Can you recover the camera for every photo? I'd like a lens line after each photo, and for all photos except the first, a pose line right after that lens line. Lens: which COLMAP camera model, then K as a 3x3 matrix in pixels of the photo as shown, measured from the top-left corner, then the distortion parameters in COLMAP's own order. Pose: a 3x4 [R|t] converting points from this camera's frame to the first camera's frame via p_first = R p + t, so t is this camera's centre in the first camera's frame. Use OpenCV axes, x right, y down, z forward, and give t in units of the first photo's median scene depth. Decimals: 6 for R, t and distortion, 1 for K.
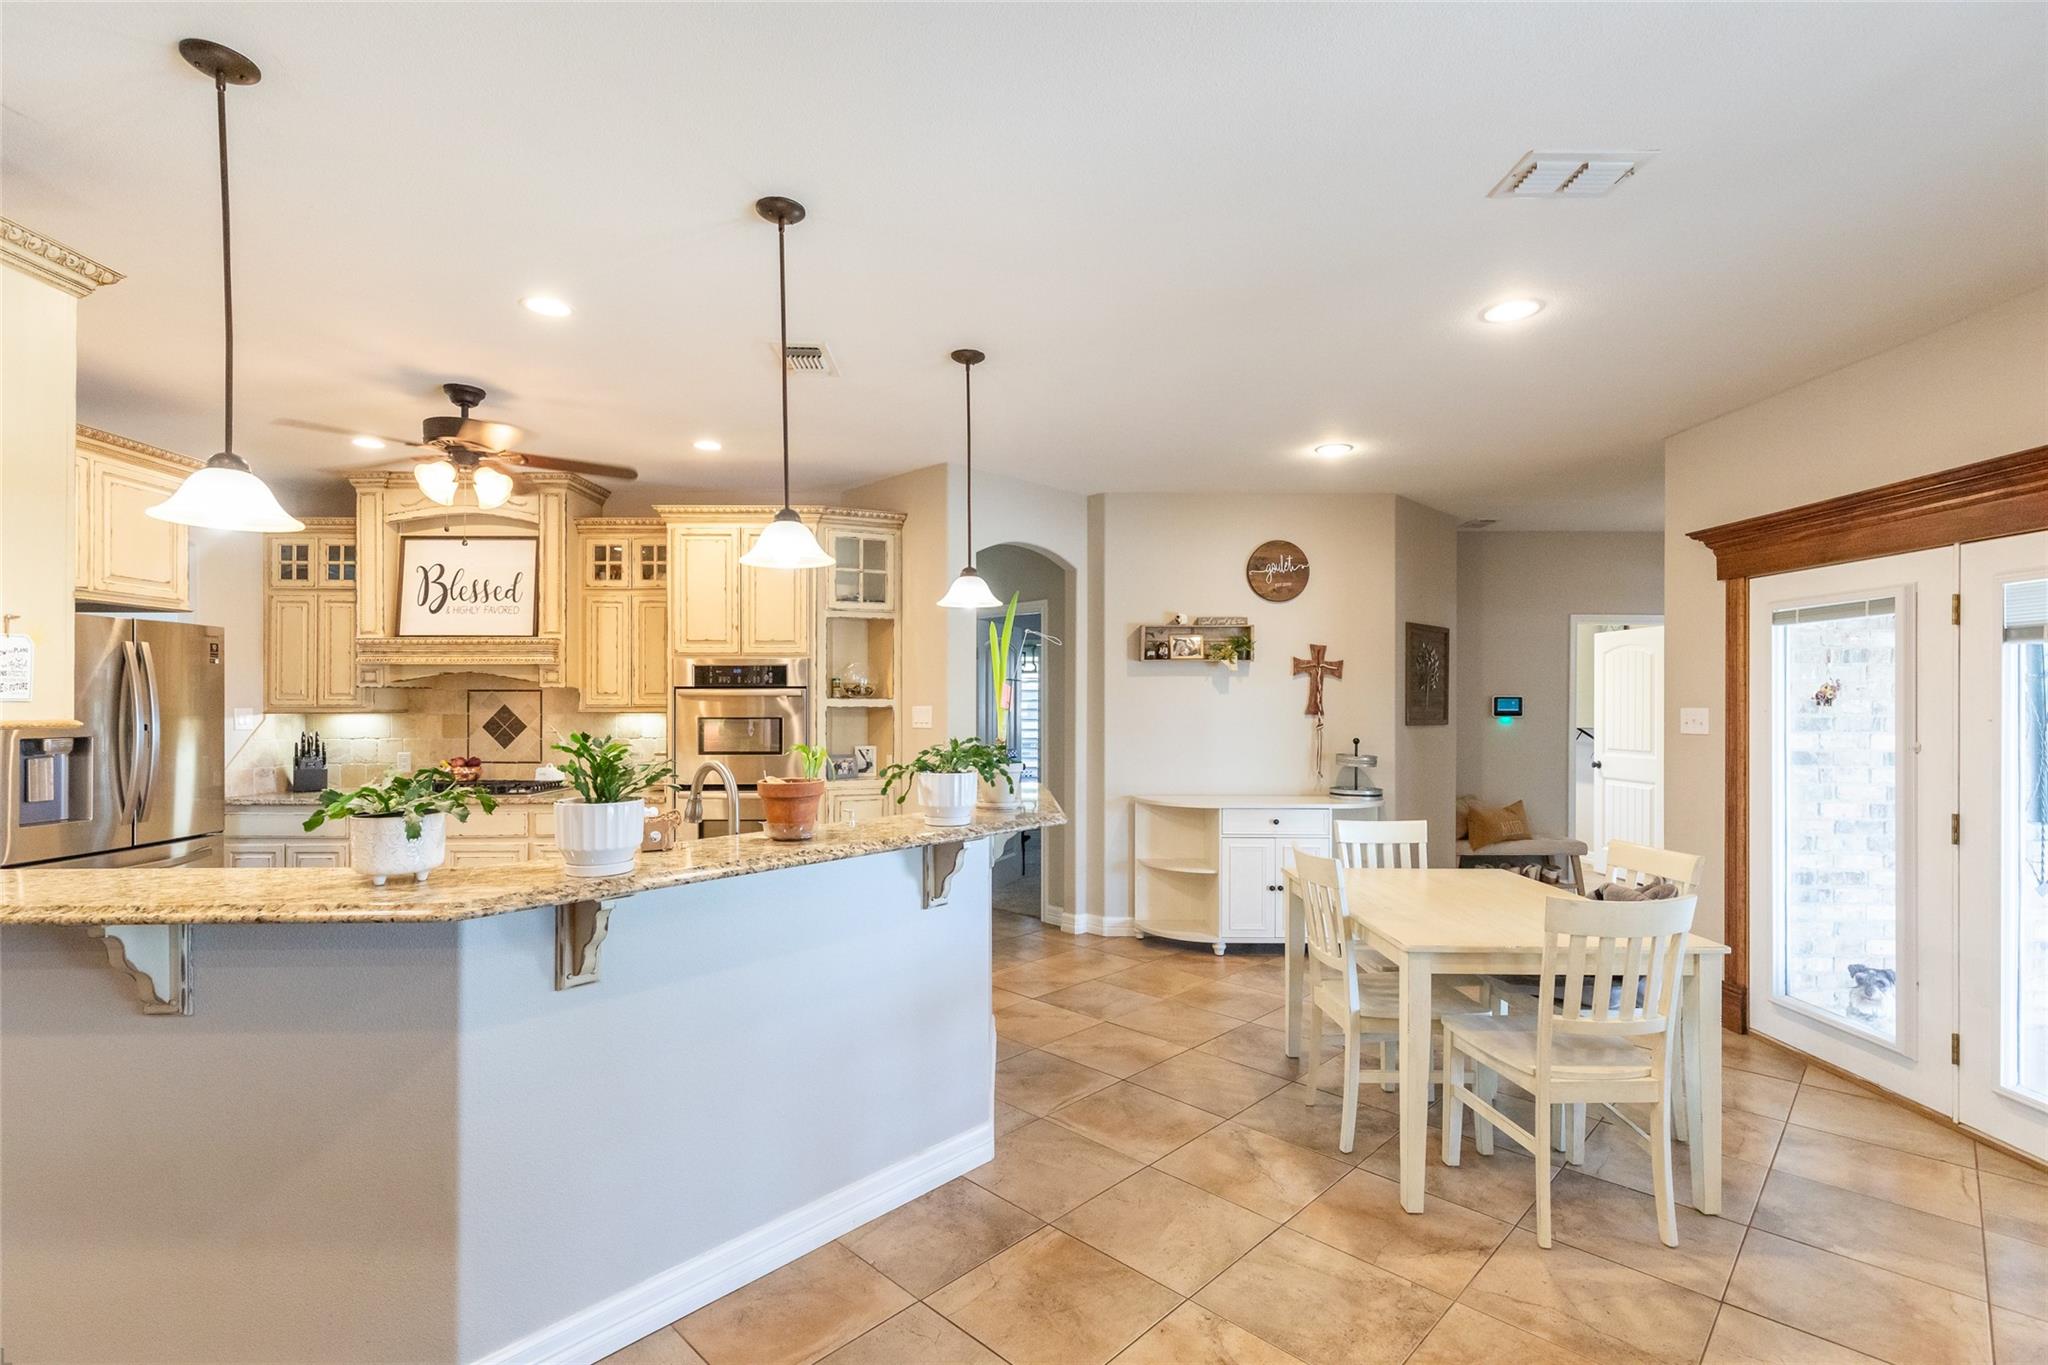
lens RADIAL K [[929.3, 0, 1028.5], [0, 929.3, 703.0], [0, 0, 1]] dist [0.003776, 0.000459]
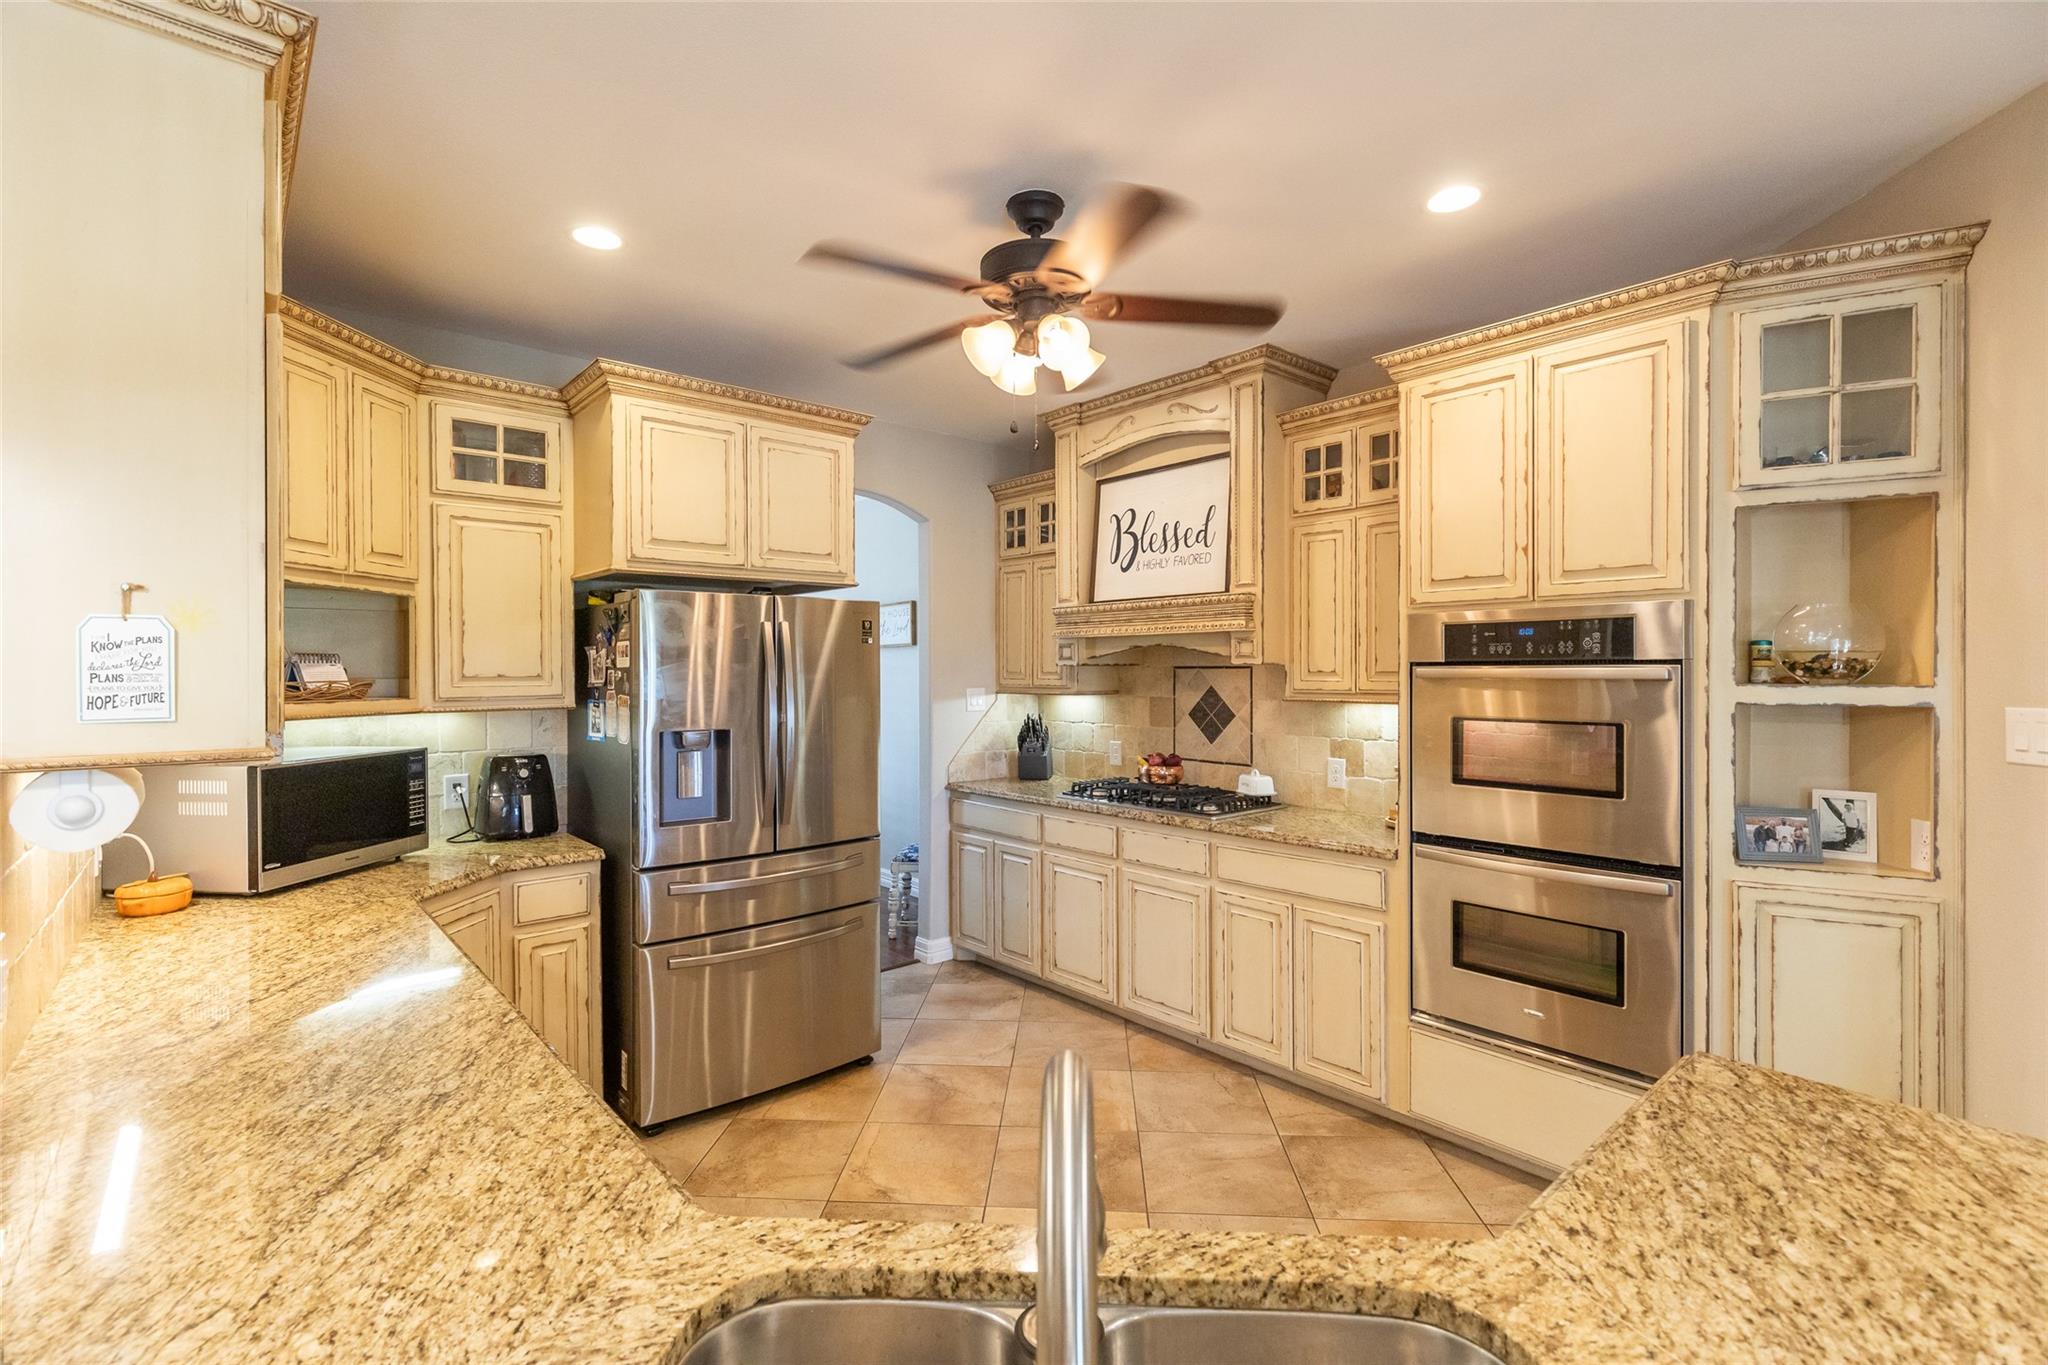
lens RADIAL K [[929.3, 0, 1020.1], [0, 929.3, 676.3], [0, 0, 1]] dist [0.003776, 0.000459]
pose [[0.647215, 0.003237, -0.762300, -0.092328], [0.004575, 0.999956, 0.008130, -0.014035], [0.762293, -0.008749, 0.647172, 0.421271]]
